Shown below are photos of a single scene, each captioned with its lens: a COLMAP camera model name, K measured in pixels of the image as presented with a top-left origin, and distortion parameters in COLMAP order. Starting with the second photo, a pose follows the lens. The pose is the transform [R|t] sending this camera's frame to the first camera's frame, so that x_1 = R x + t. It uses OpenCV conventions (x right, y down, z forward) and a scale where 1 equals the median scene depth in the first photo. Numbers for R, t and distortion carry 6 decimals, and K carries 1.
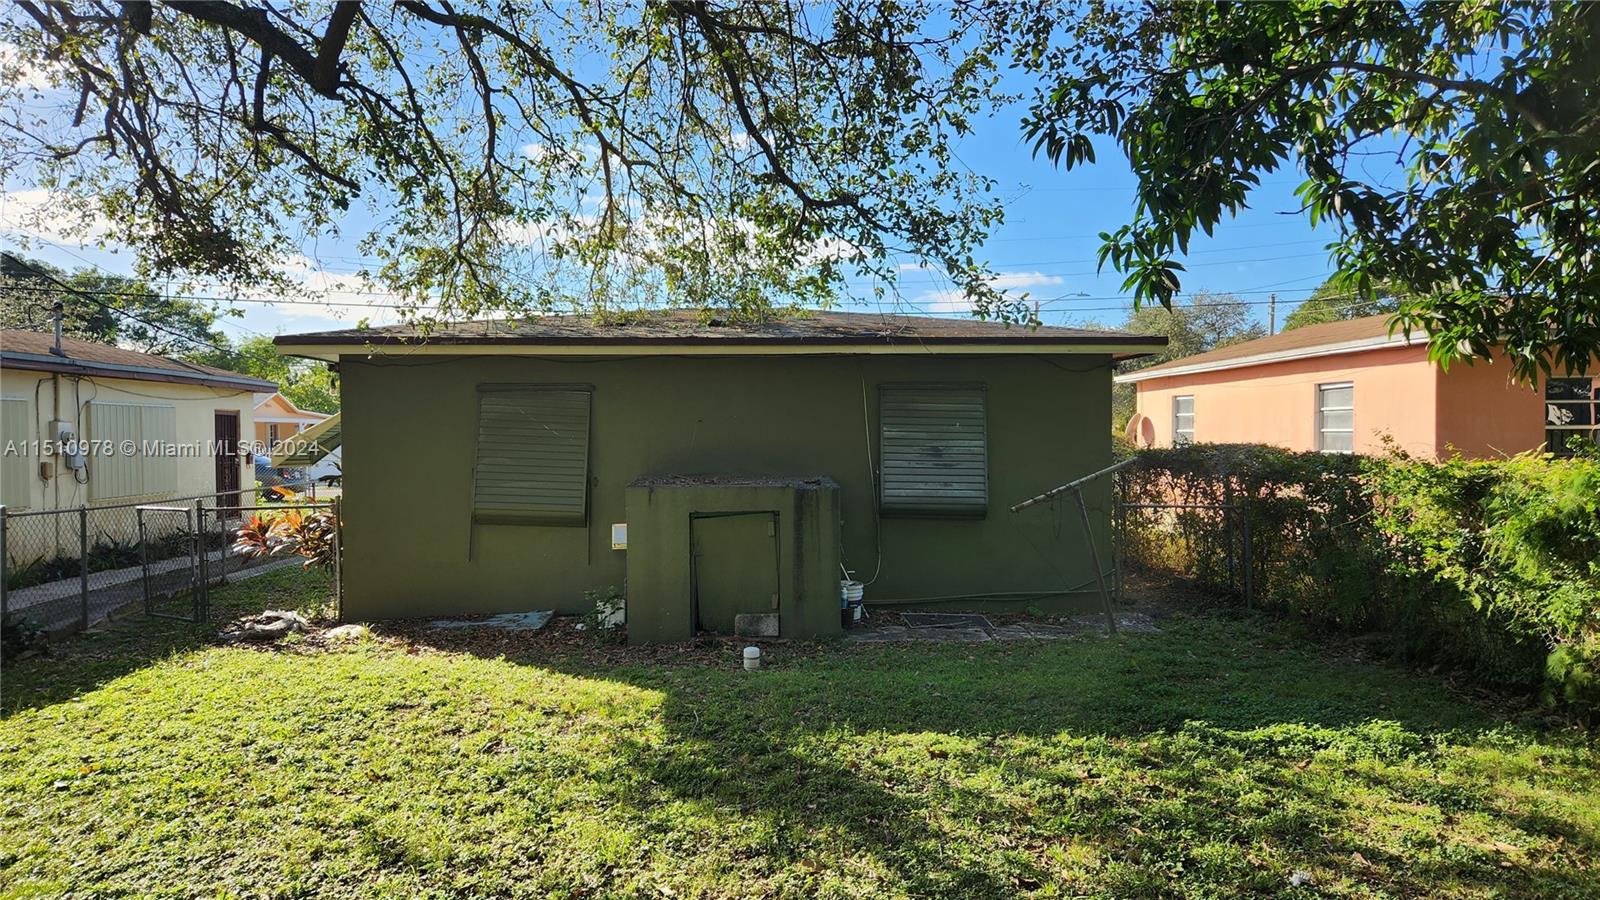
lens RADIAL K [[1062.1, 0, 752.4], [0, 1062.1, 447.7], [0, 0, 1]] dist [0.071738, -0.043929]
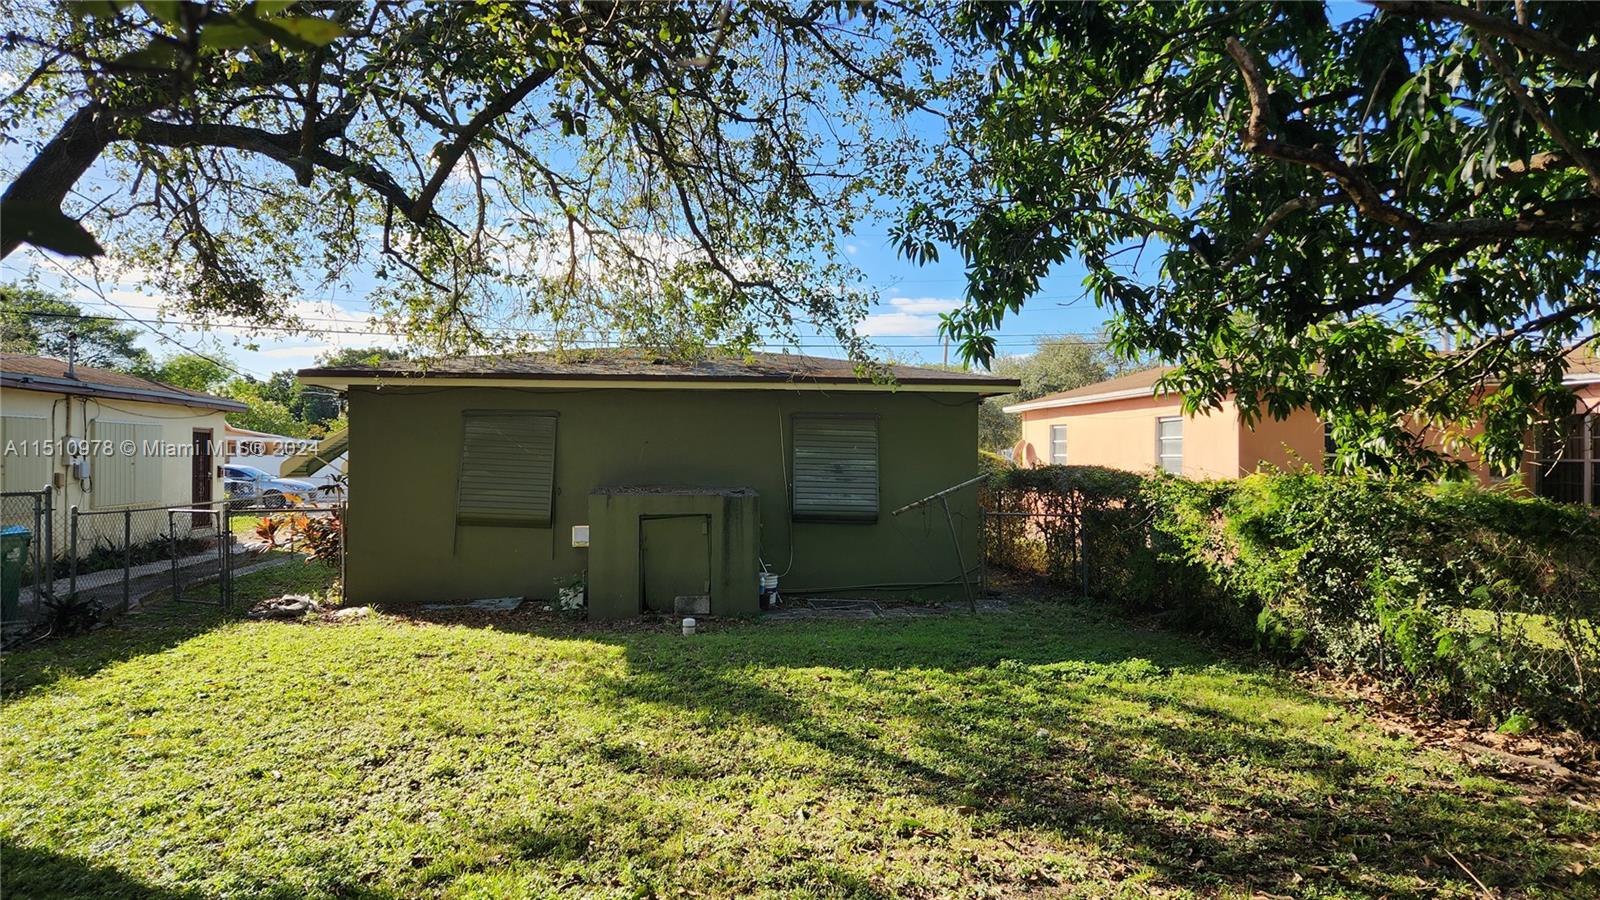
lens RADIAL K [[1062.1, 0, 812.1], [0, 1062.1, 450.3], [0, 0, 1]] dist [0.071738, -0.043929]
pose [[0.991987, 0.009312, 0.125994, -0.016775], [-0.006963, 0.999794, -0.019074, 0.007593], [-0.126146, 0.018044, 0.991848, -0.288573]]
